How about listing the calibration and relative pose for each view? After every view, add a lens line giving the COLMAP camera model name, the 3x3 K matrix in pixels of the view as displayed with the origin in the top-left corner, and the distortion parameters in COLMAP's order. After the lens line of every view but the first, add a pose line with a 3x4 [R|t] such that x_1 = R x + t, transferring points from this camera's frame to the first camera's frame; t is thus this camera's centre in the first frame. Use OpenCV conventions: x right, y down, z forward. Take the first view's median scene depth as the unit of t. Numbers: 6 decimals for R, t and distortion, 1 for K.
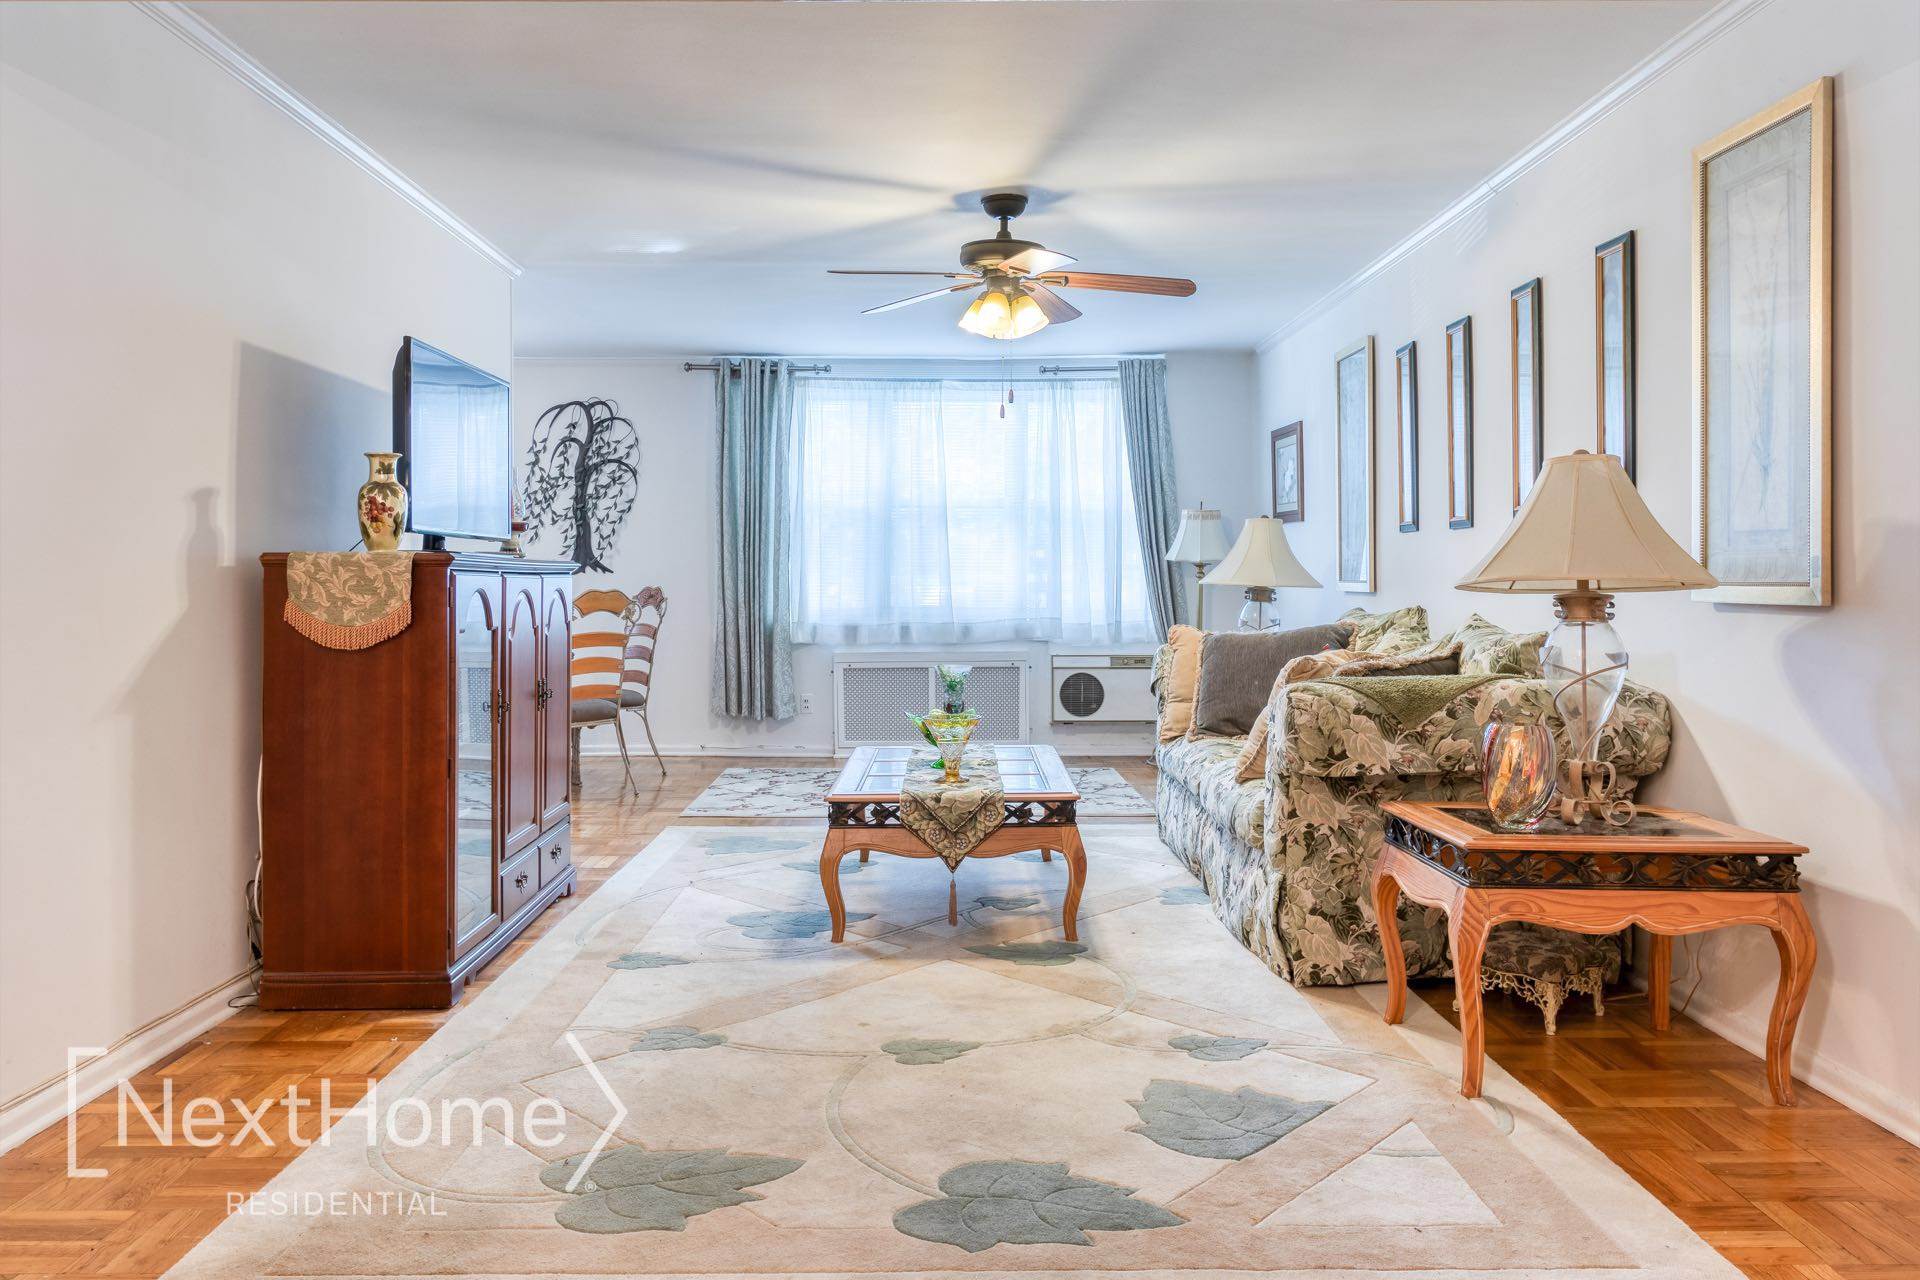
lens RADIAL K [[1509.6, 0, 960.0], [0, 1509.6, 640.0], [0, 0, 1]] dist [0.000352, 0.000709]
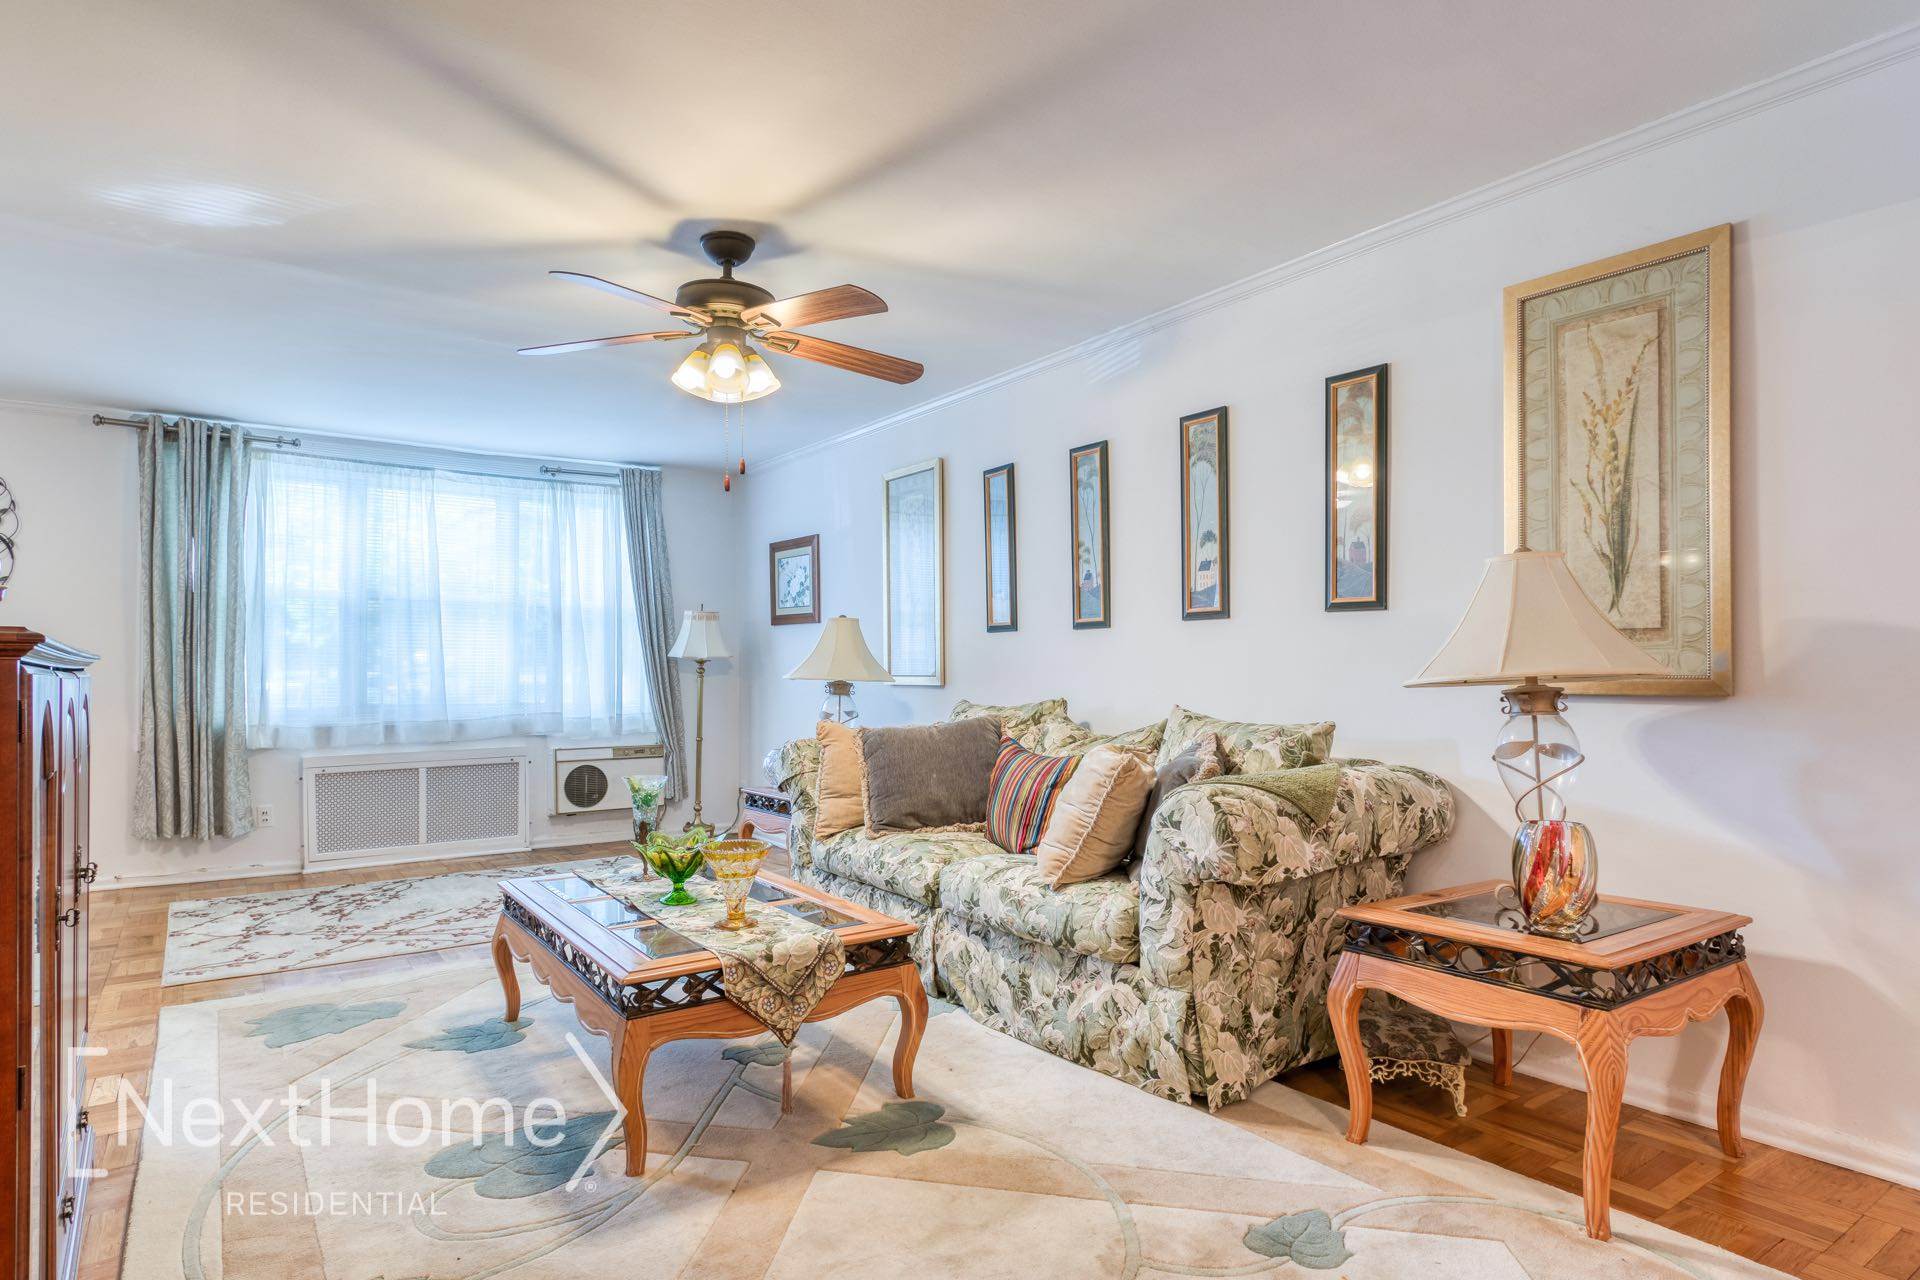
lens RADIAL K [[1069.0, 0, 960.3], [0, 1069.0, 685.4], [0, 0, 1]] dist [0.002986, 0.001130]
pose [[0.819713, -0.010079, 0.572685, -0.202289], [0.026623, 0.999435, -0.020517, -0.017291], [-0.572155, 0.032065, 0.819519, 0.392598]]
